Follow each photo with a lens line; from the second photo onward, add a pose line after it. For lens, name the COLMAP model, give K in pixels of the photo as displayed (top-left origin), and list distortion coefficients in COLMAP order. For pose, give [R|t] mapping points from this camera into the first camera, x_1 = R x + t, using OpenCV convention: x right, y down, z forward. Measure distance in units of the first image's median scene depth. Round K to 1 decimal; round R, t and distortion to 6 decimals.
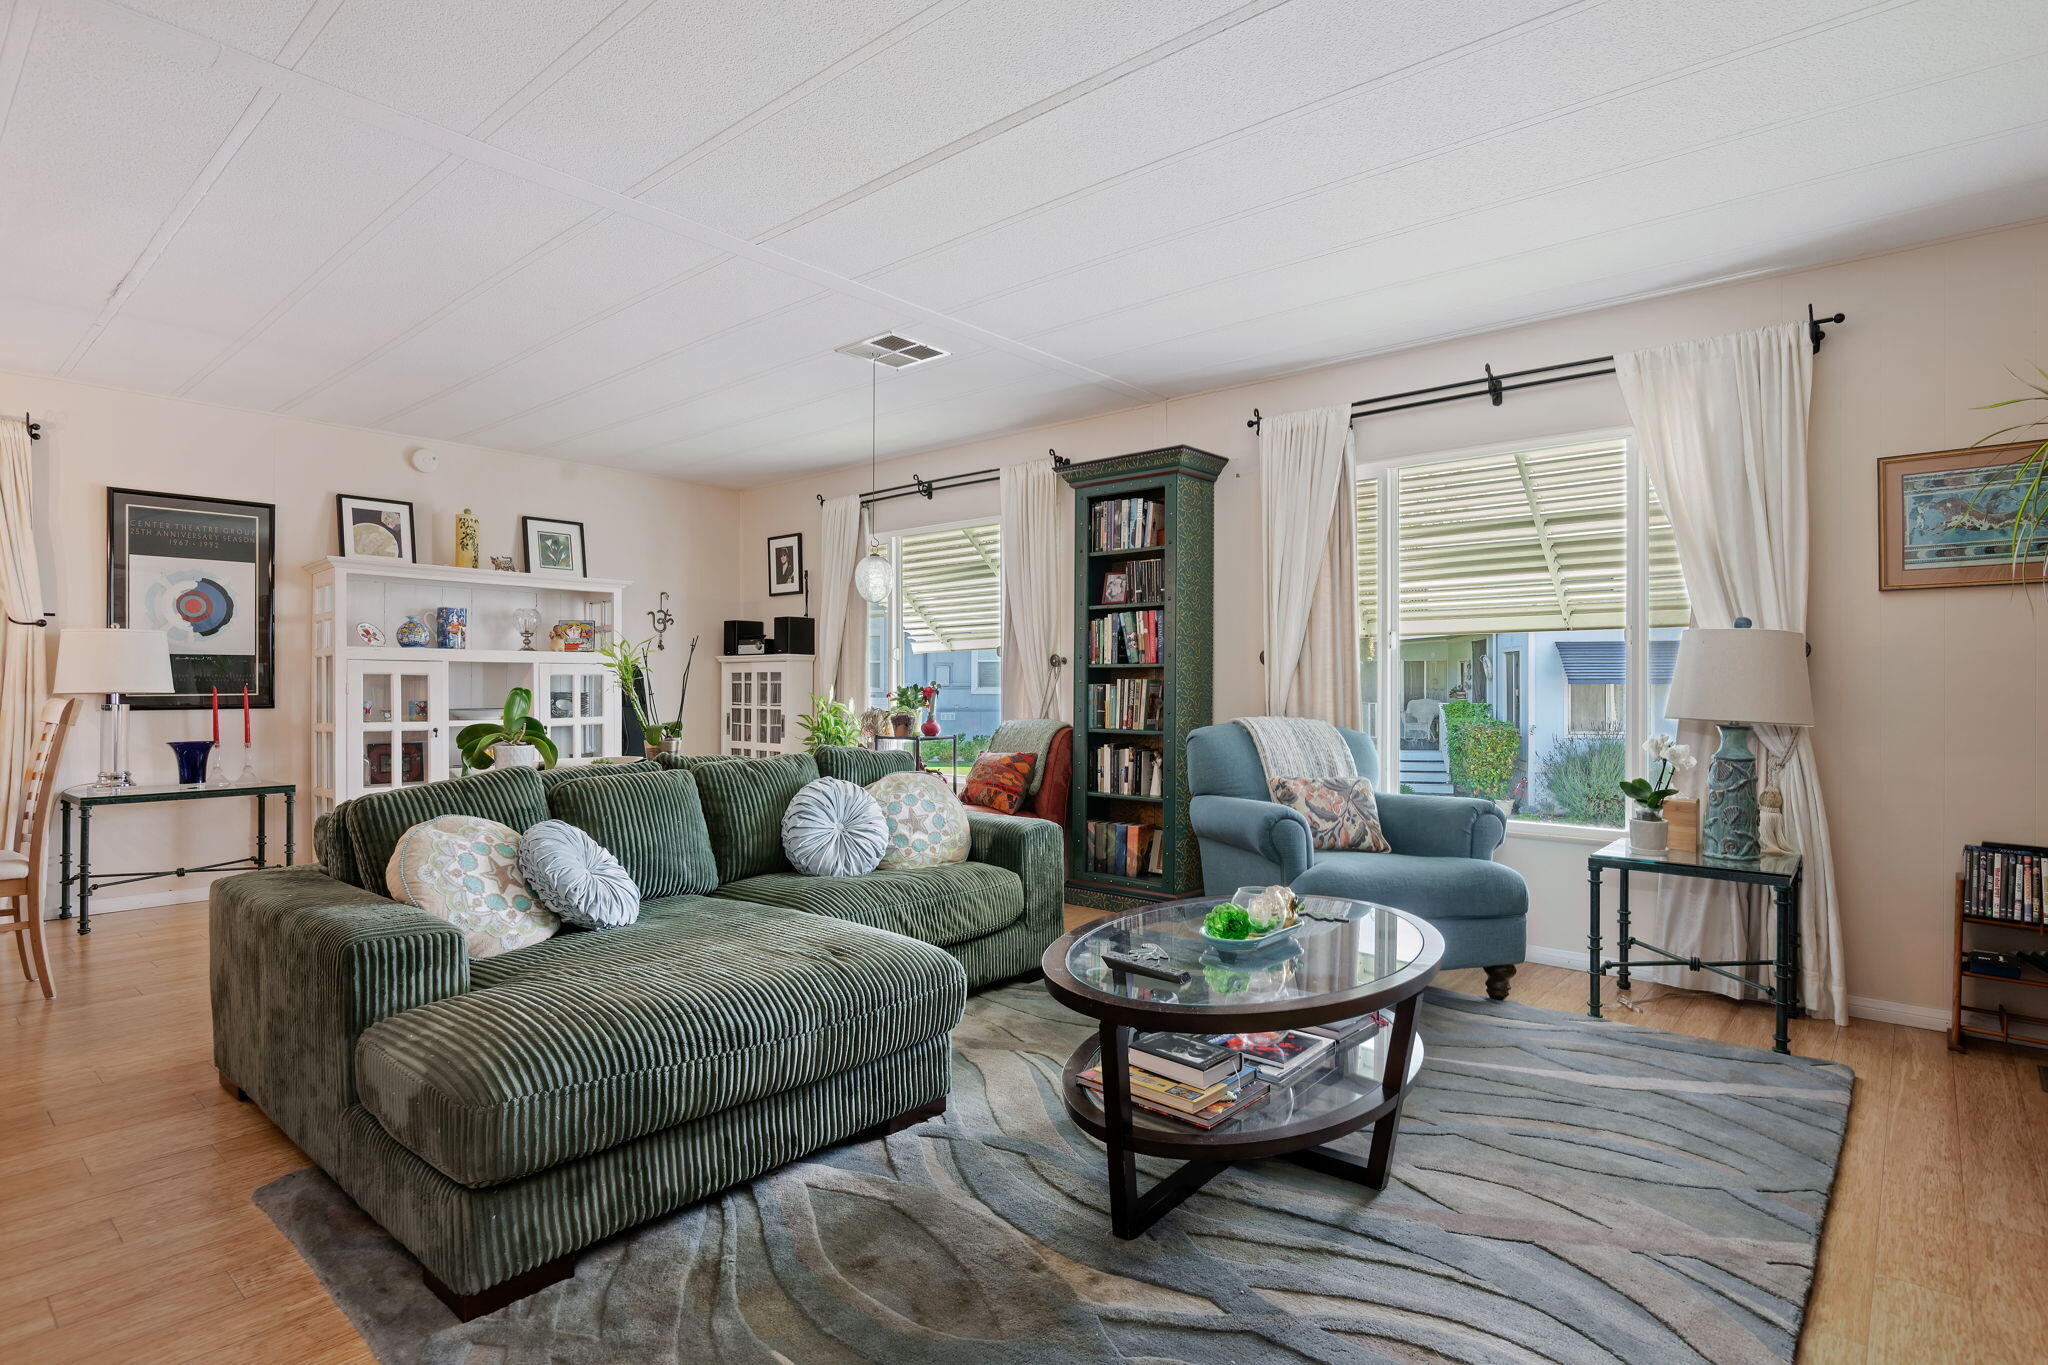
lens RADIAL K [[1046.8, 0, 1024.0], [0, 1046.8, 682.5], [0, 0, 1]] dist [0.000120, -0.001630]
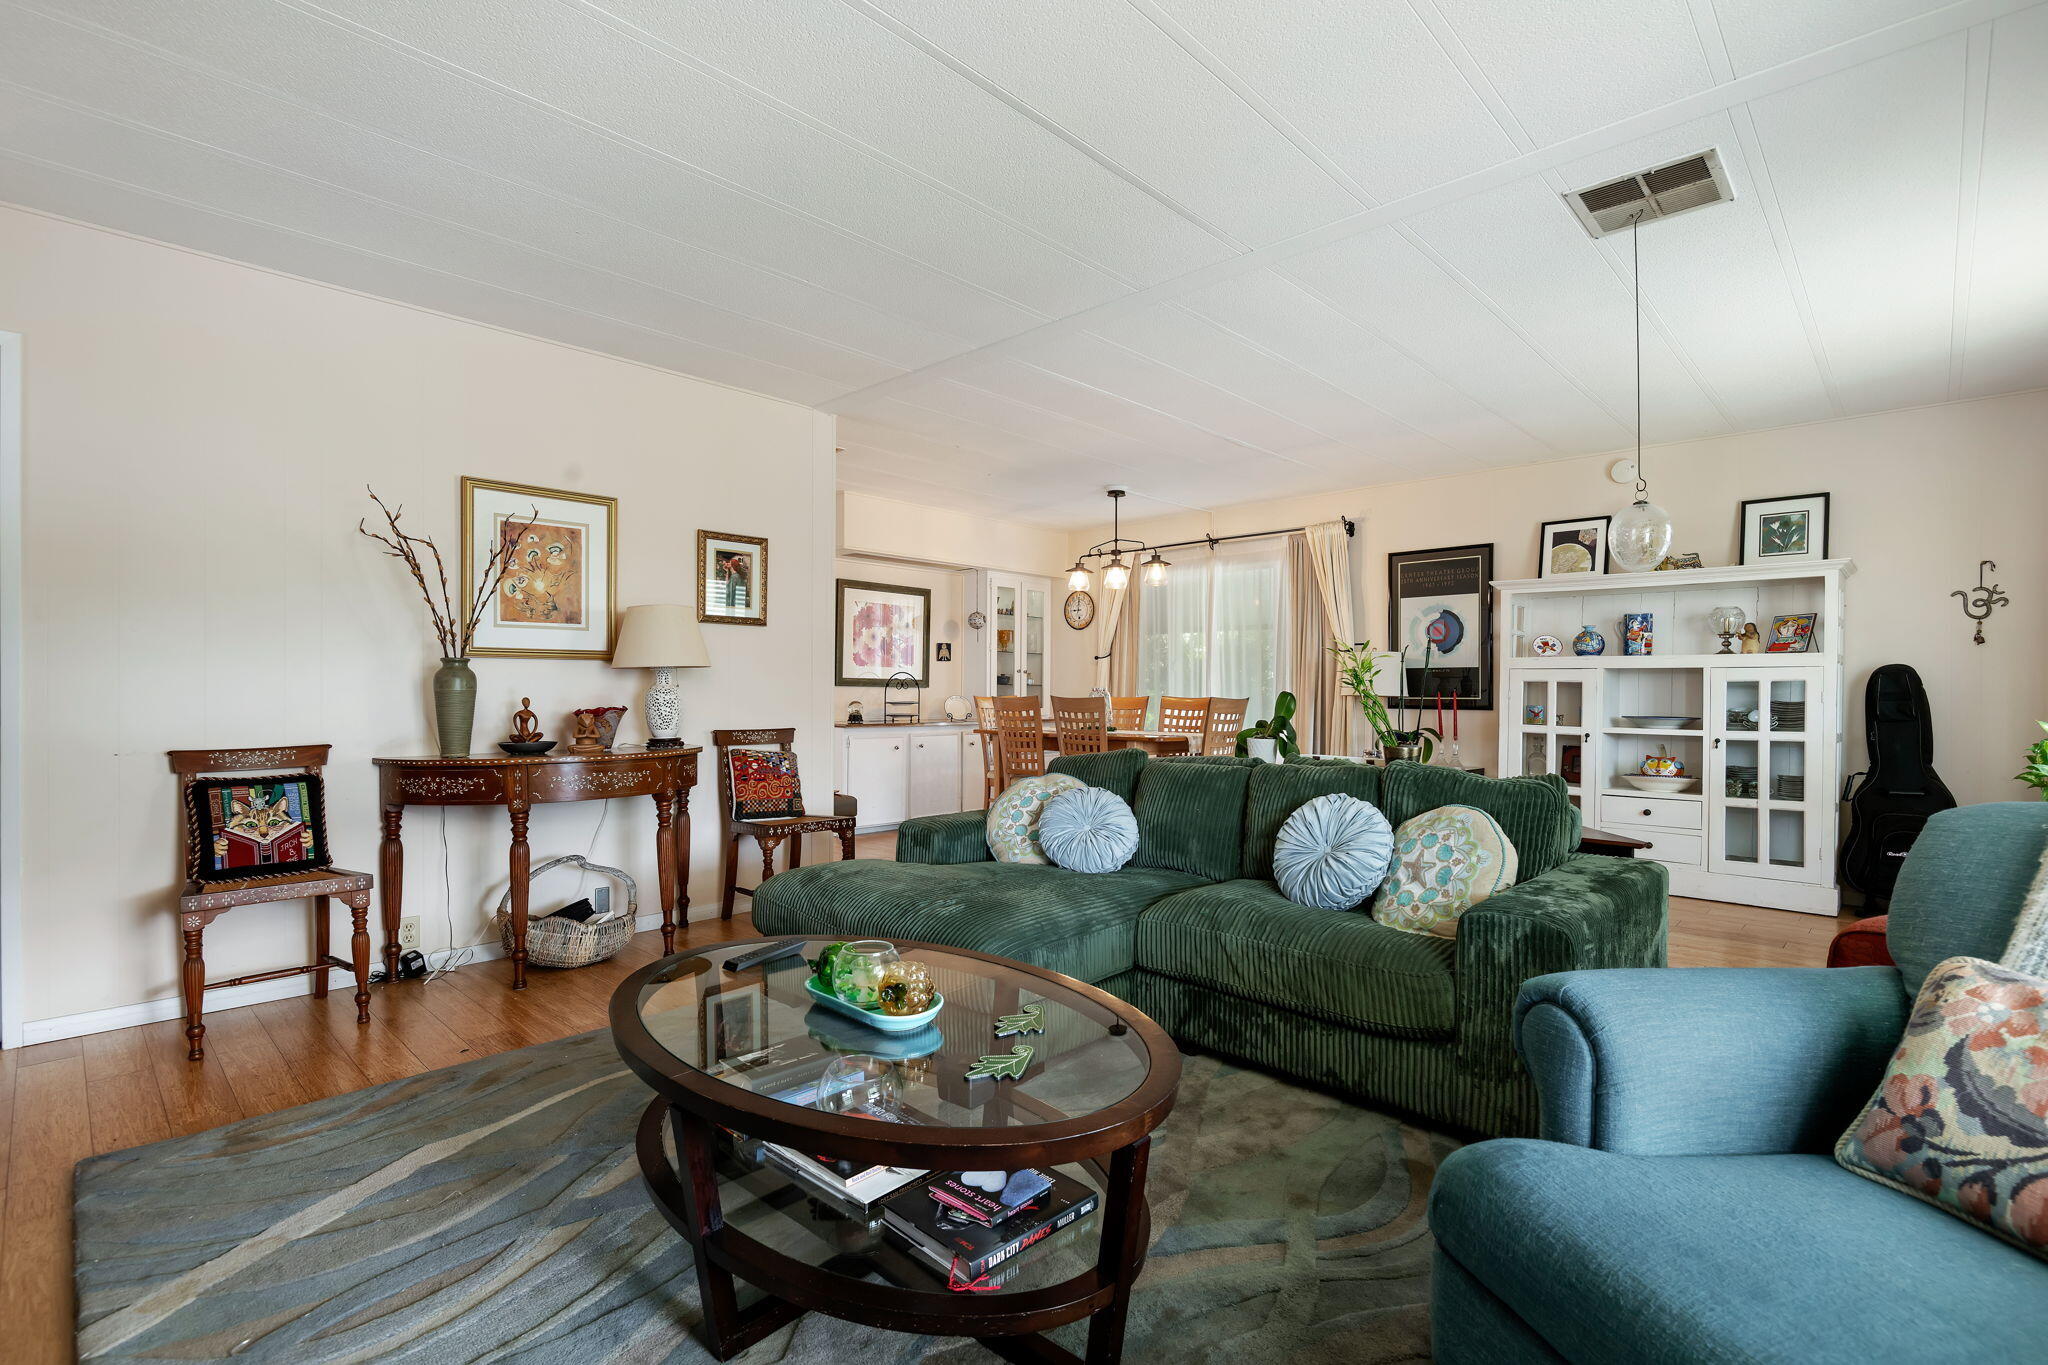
lens RADIAL K [[944.3, 0, 1024.0], [0, 944.3, 682.5], [0, 0, 1]] dist [-0.003382, -0.001188]
pose [[-0.044218, -0.007720, -0.998992, 0.440184], [-0.003884, 0.999964, -0.007555, 0.002864], [0.999014, 0.003546, -0.044246, 0.549222]]
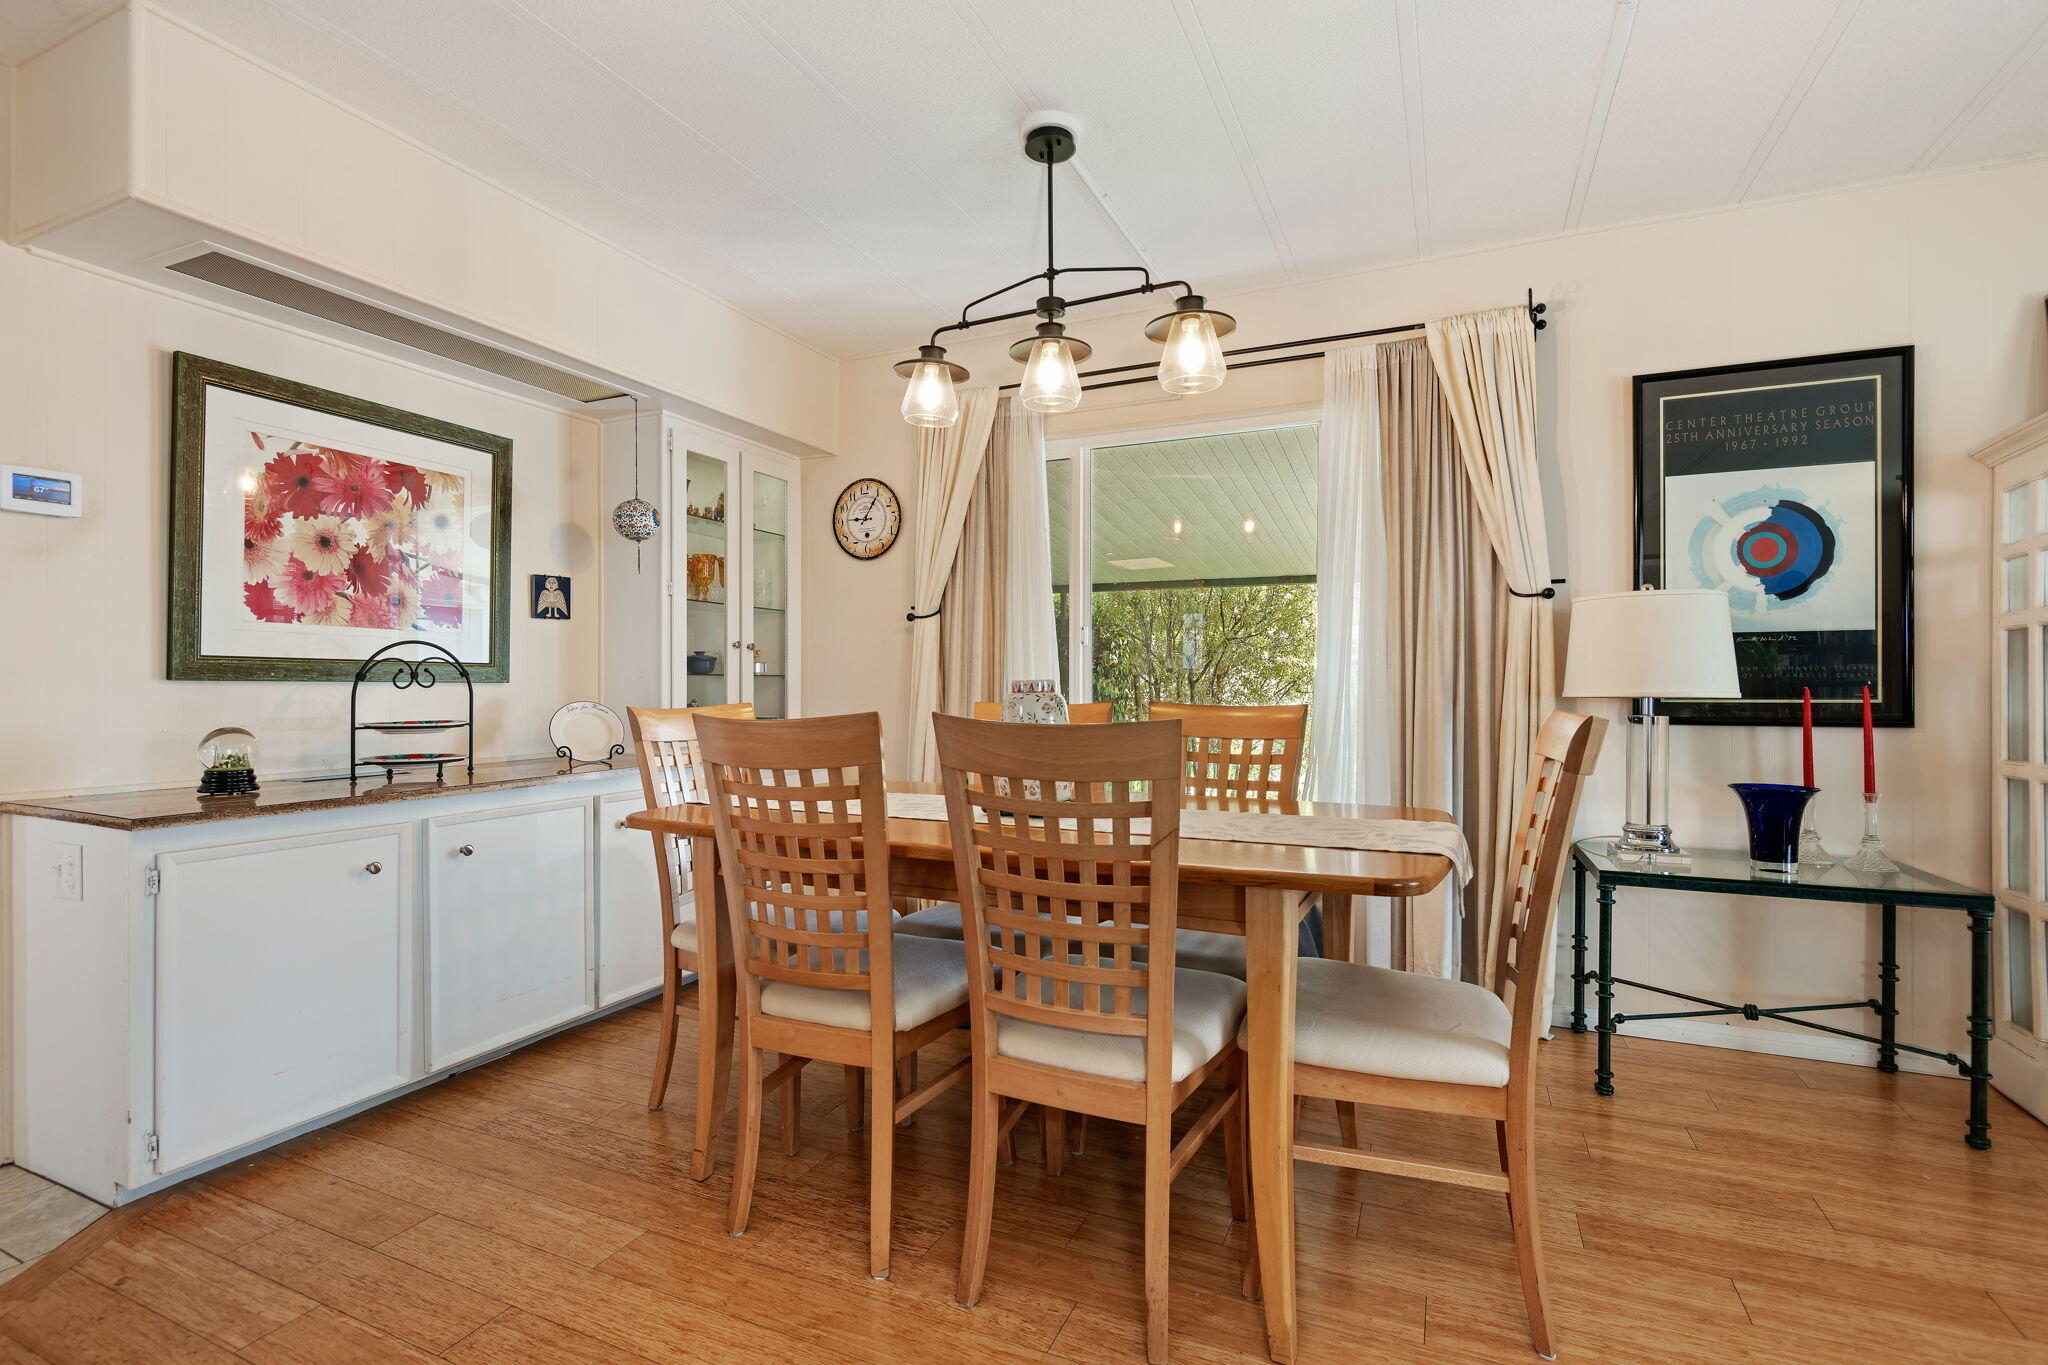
lens RADIAL K [[944.3, 0, 1024.0], [0, 944.3, 682.5], [0, 0, 1]] dist [-0.003382, -0.001188]
pose [[0.289948, -0.000938, -0.957042, -0.426198], [0.002122, 0.999998, -0.000337, 0.000590], [0.957040, -0.001933, 0.289949, 0.467672]]
